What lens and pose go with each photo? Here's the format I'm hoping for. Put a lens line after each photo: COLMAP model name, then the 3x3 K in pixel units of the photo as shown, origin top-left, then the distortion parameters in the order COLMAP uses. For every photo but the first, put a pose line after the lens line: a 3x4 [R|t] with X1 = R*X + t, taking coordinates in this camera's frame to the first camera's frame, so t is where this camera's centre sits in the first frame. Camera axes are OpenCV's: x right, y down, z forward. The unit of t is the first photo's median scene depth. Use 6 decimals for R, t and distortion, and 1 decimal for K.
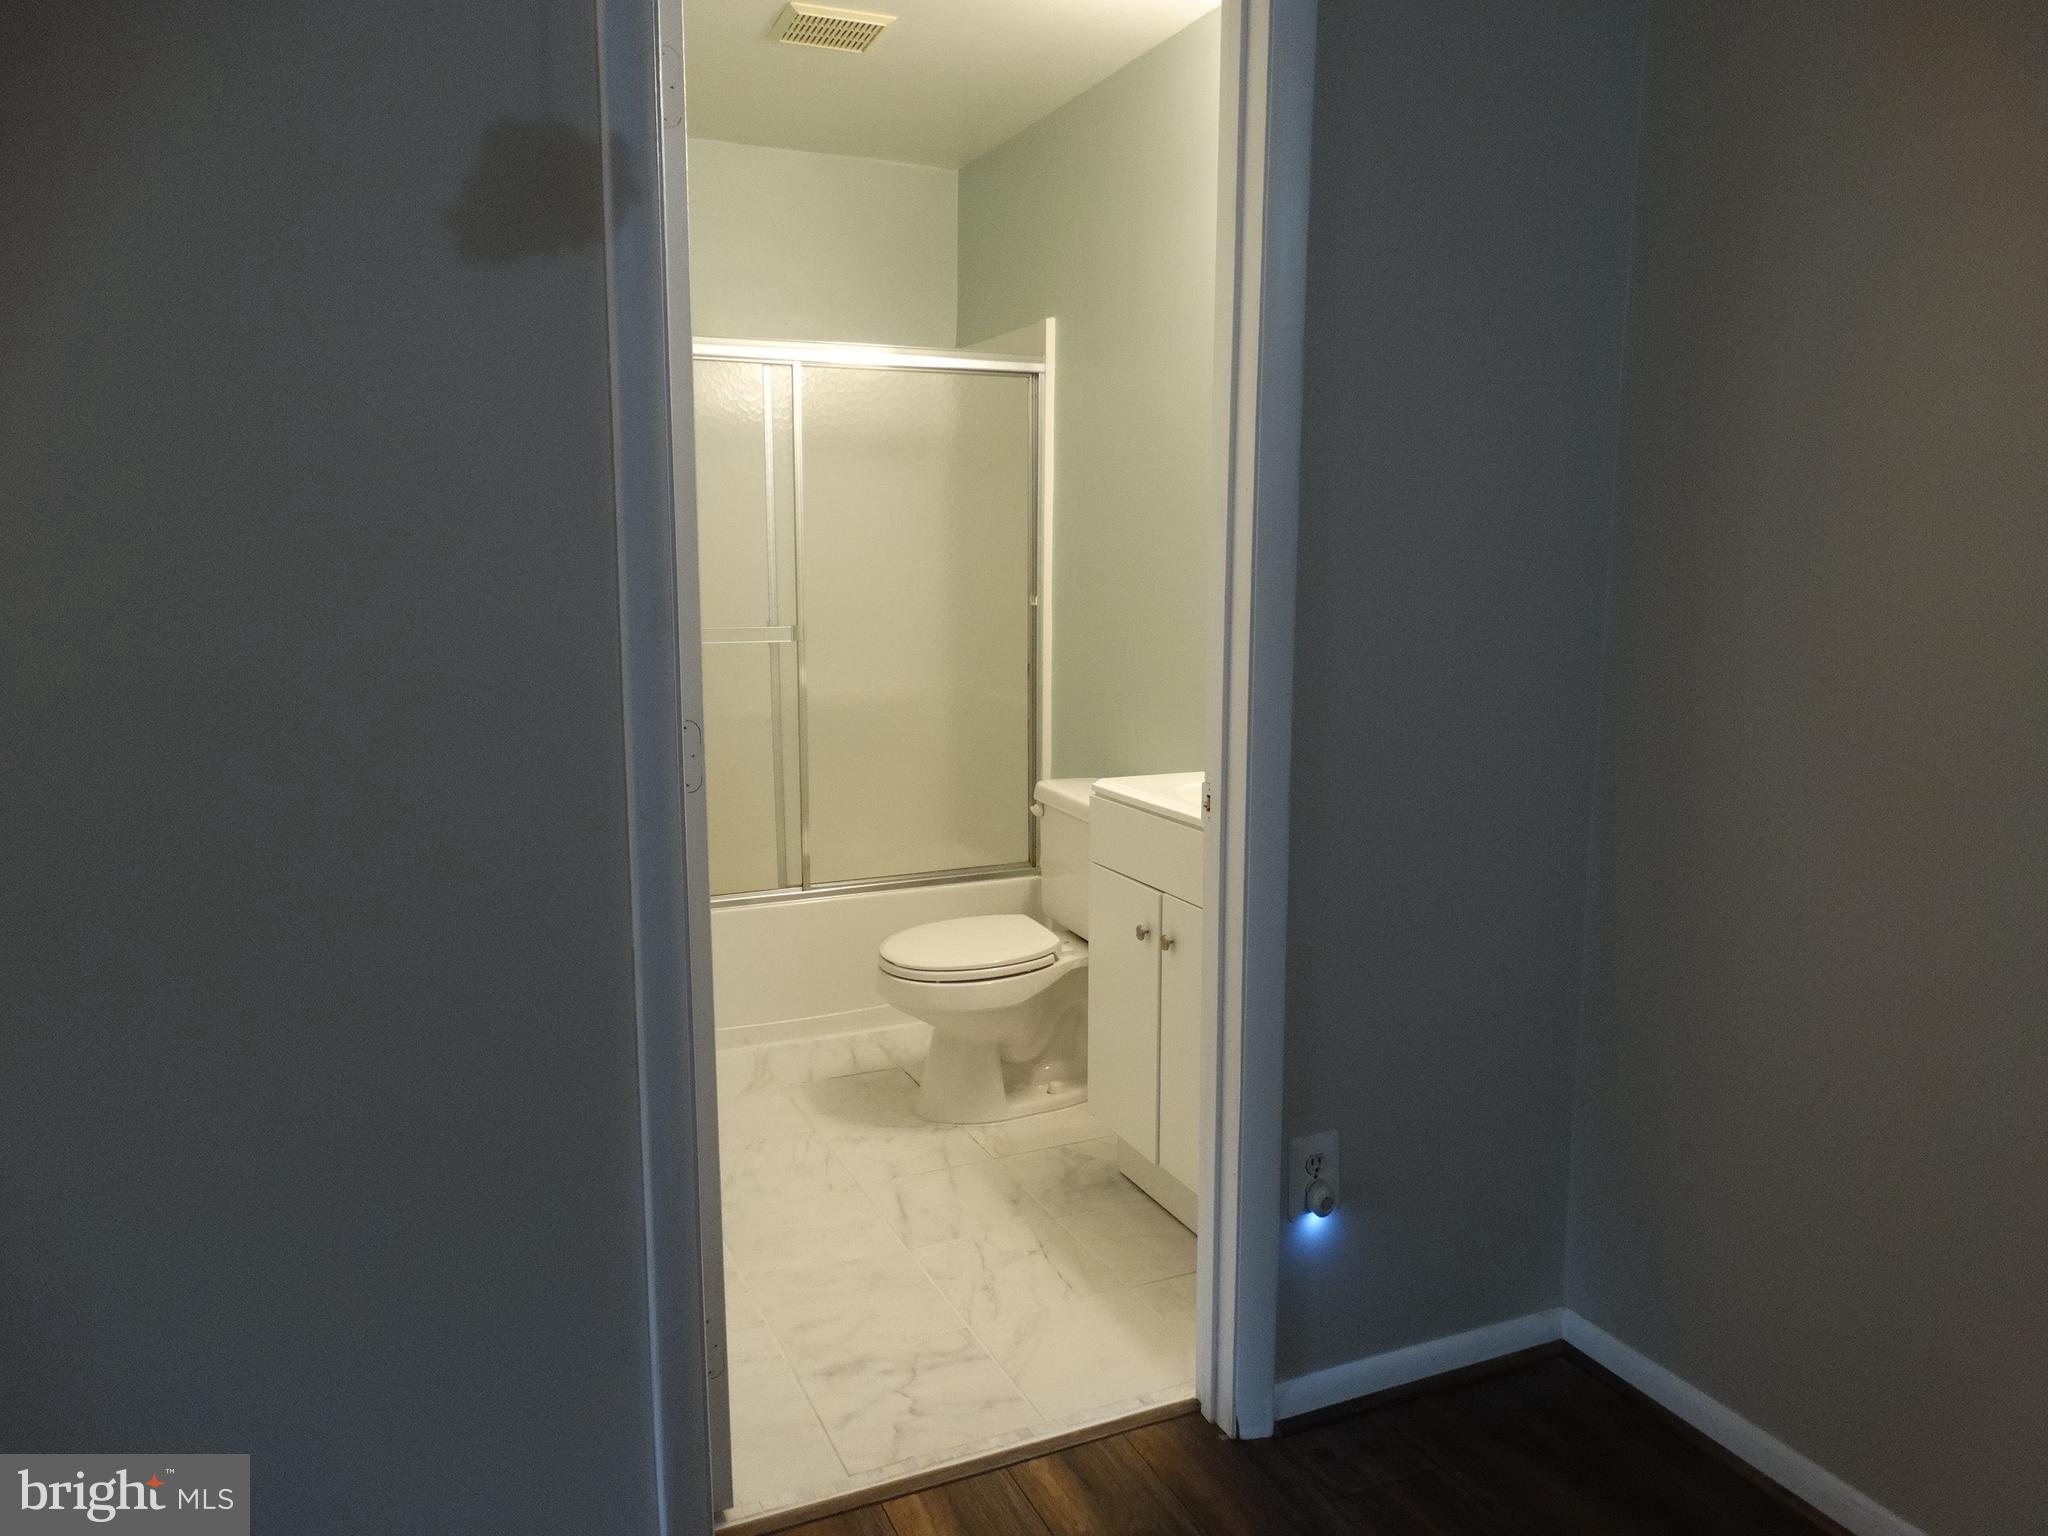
lens RADIAL K [[1446.9, 0, 1035.4], [0, 1446.9, 758.5], [0, 0, 1]] dist [-0.008807, -0.005013]
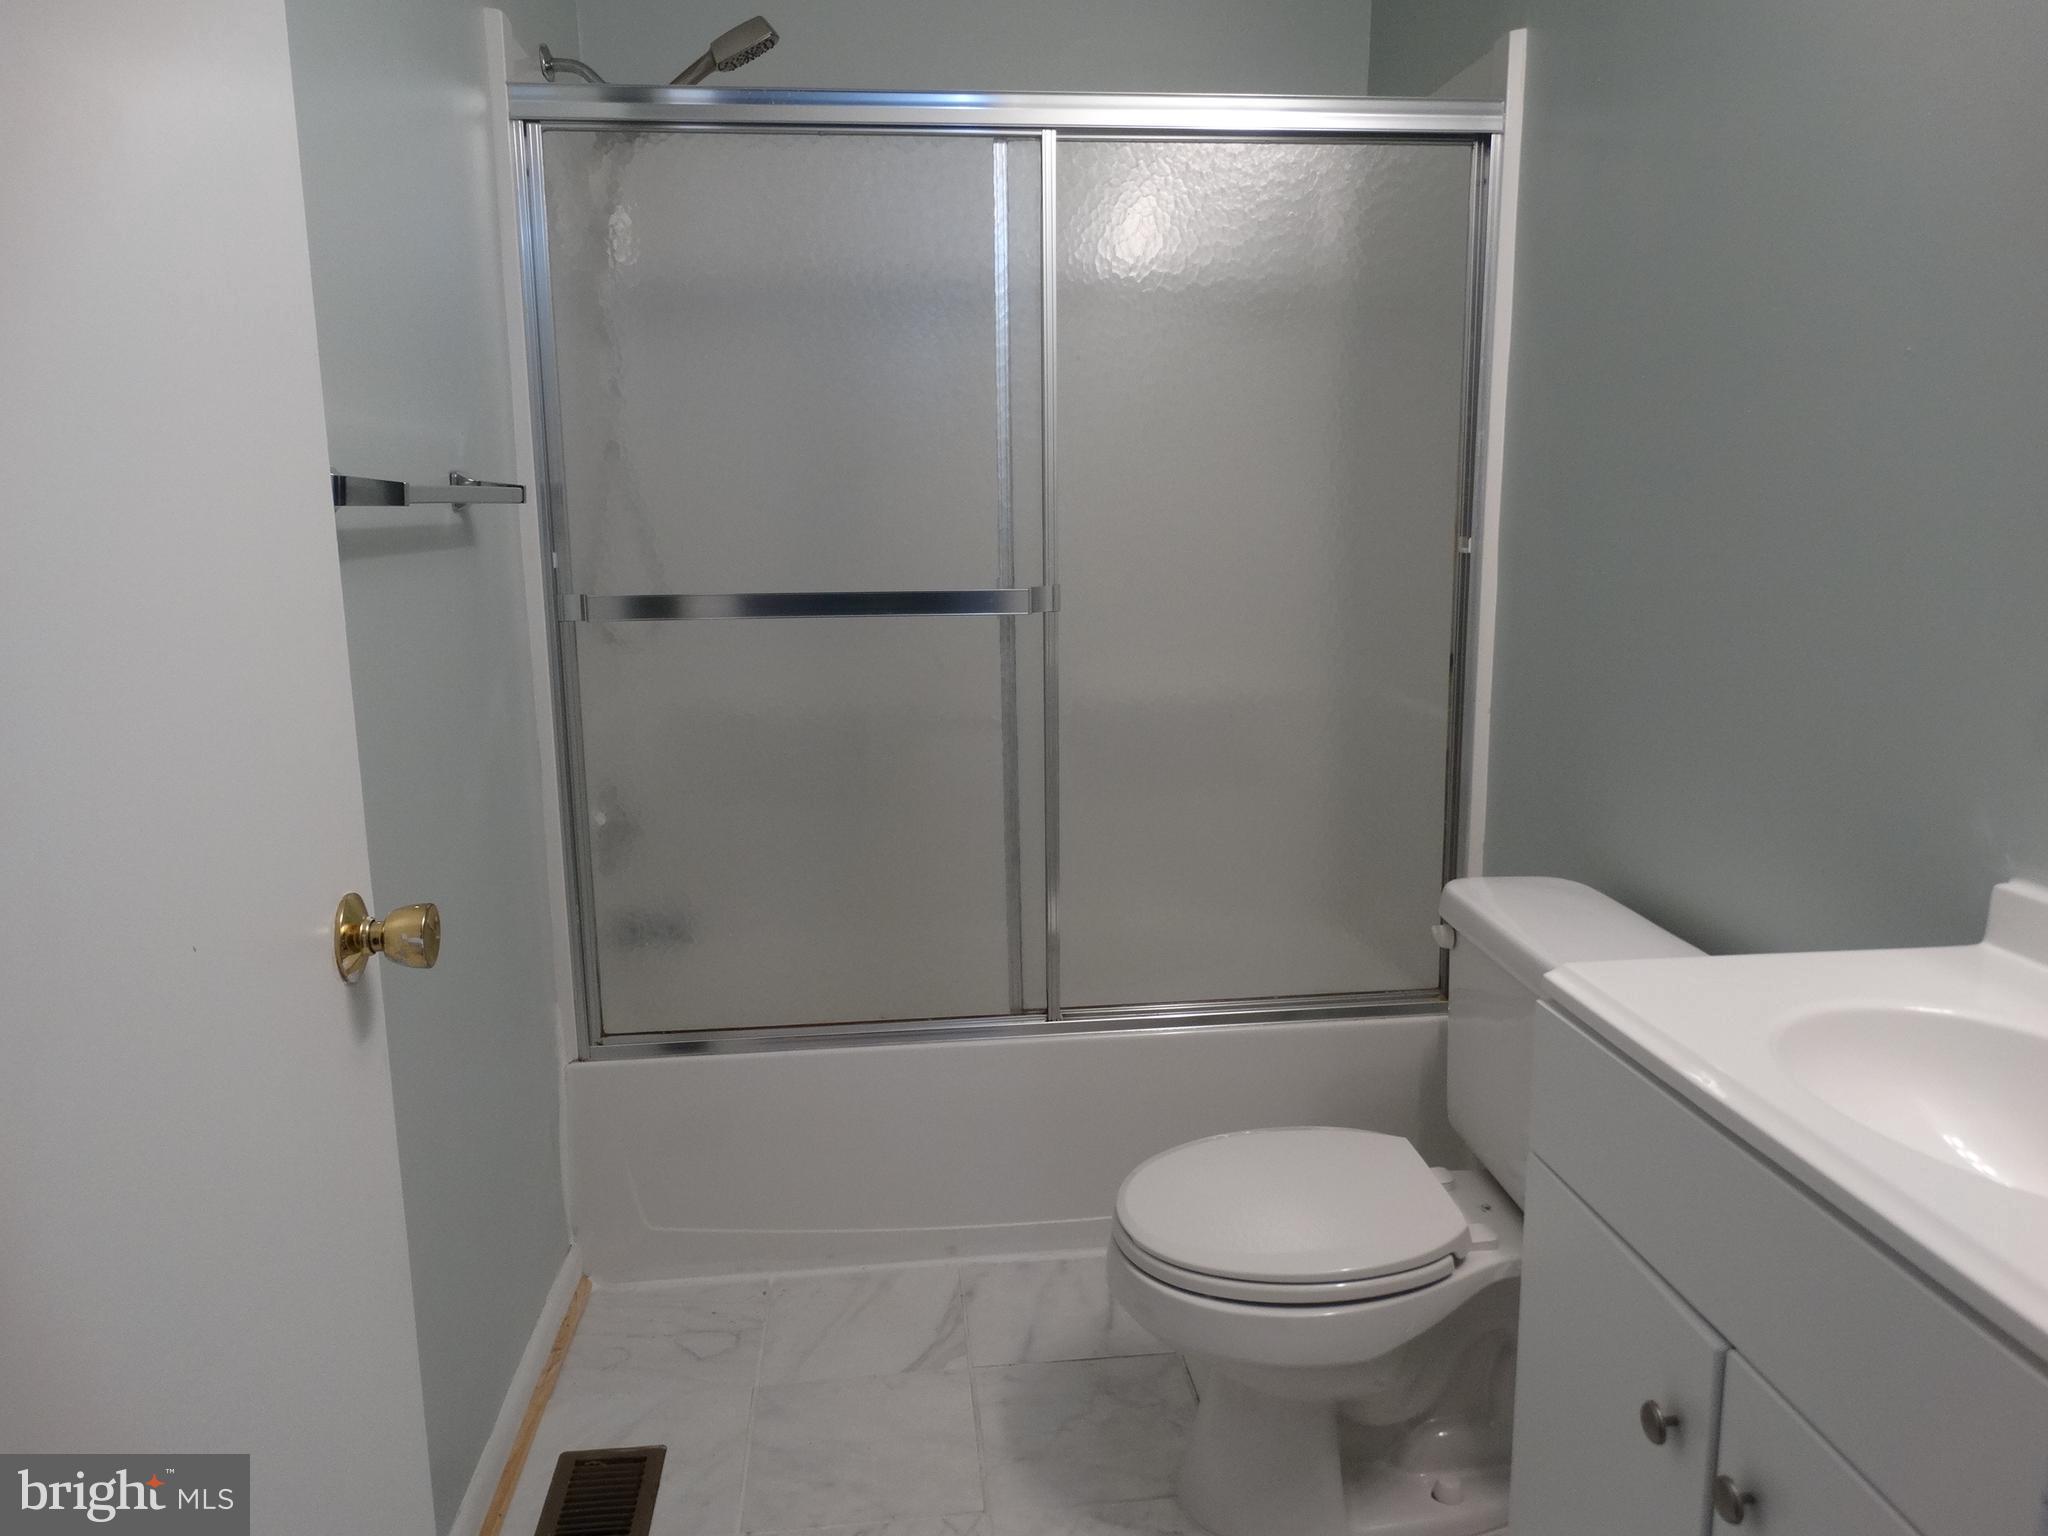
lens RADIAL K [[1446.9, 0, 1035.4], [0, 1446.9, 758.5], [0, 0, 1]] dist [-0.008807, -0.005013]
pose [[0.950420, 0.047513, -0.307319, 0.018044], [-0.034365, 0.998253, 0.048057, -0.048940], [0.309065, -0.035113, 0.950392, 0.421503]]
